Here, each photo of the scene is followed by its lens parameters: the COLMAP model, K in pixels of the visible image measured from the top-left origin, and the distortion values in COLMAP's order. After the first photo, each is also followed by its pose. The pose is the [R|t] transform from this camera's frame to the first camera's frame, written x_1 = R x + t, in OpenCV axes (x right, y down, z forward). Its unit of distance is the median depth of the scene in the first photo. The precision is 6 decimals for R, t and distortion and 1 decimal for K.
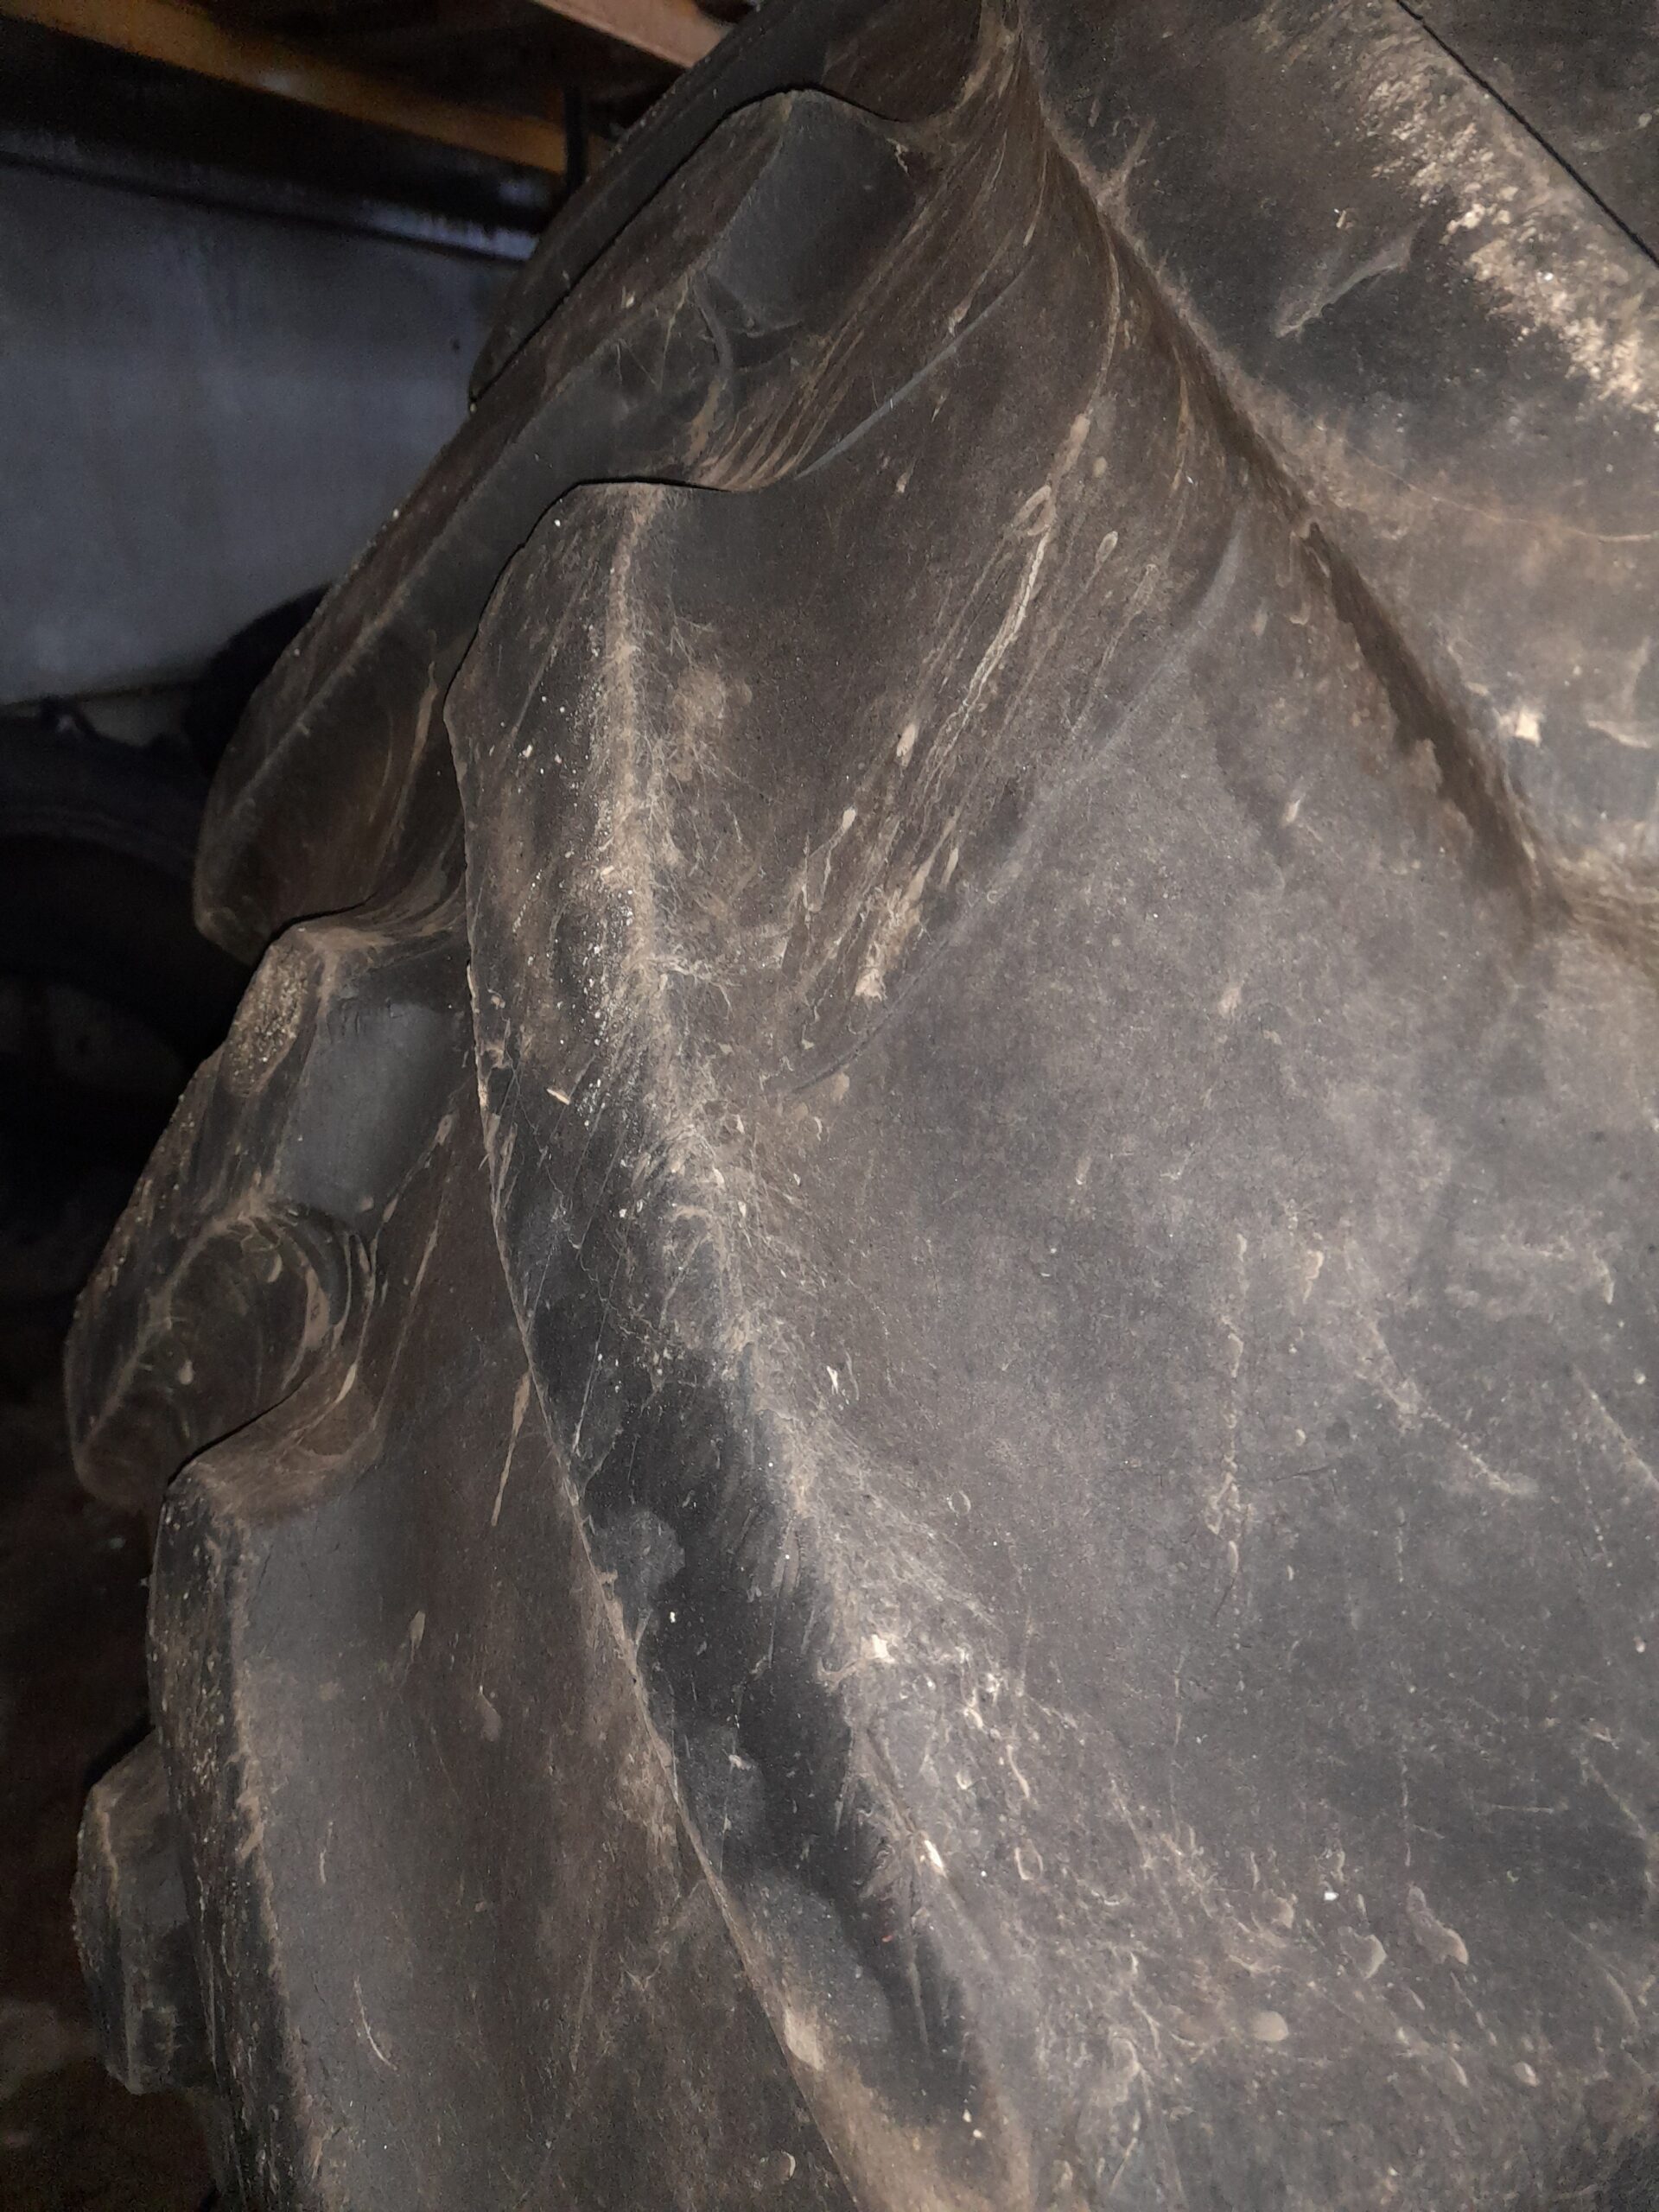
lens RADIAL K [[1613.7, 0, 848.4], [0, 1613.7, 1089.9], [0, 0, 1]] dist [0.075905, -0.095729]
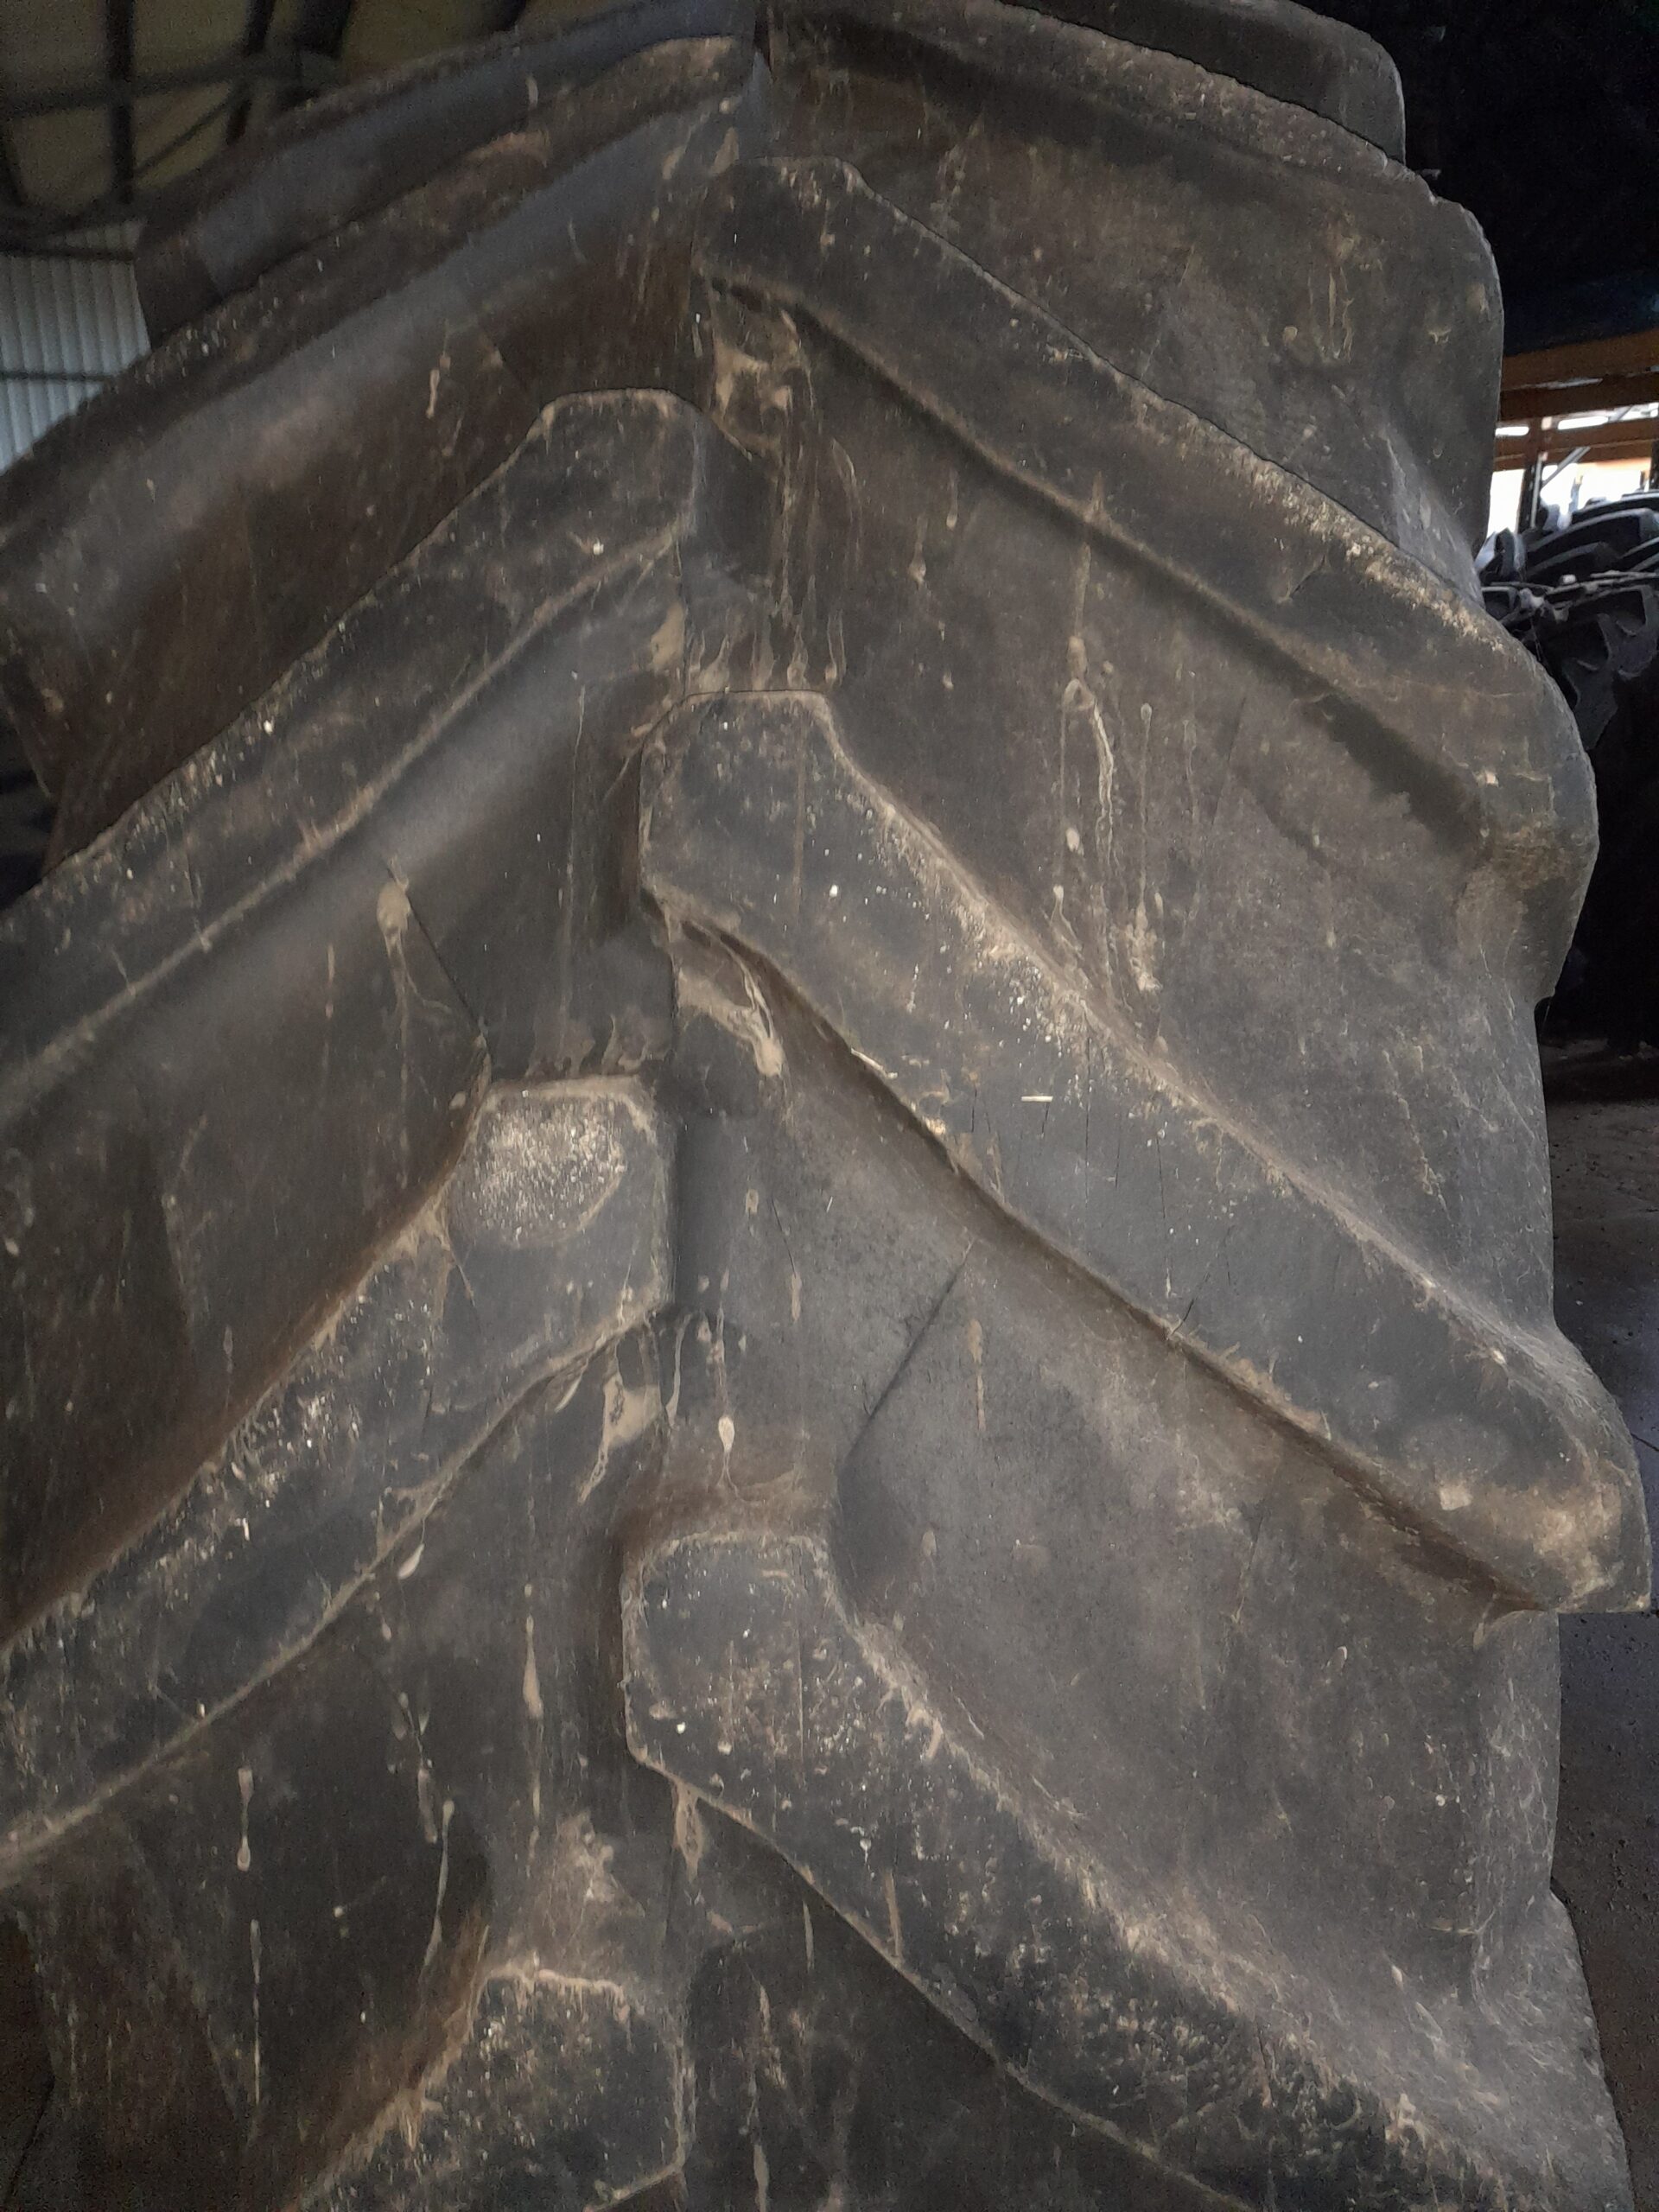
lens RADIAL K [[1613.7, 0, 848.4], [0, 1613.7, 1089.9], [0, 0, 1]] dist [0.075905, -0.095729]
pose [[0.658570, -0.245385, 0.711387, -1.368549], [0.283718, 0.956543, 0.067295, -0.155508], [-0.696986, 0.157515, 0.699571, 0.075821]]
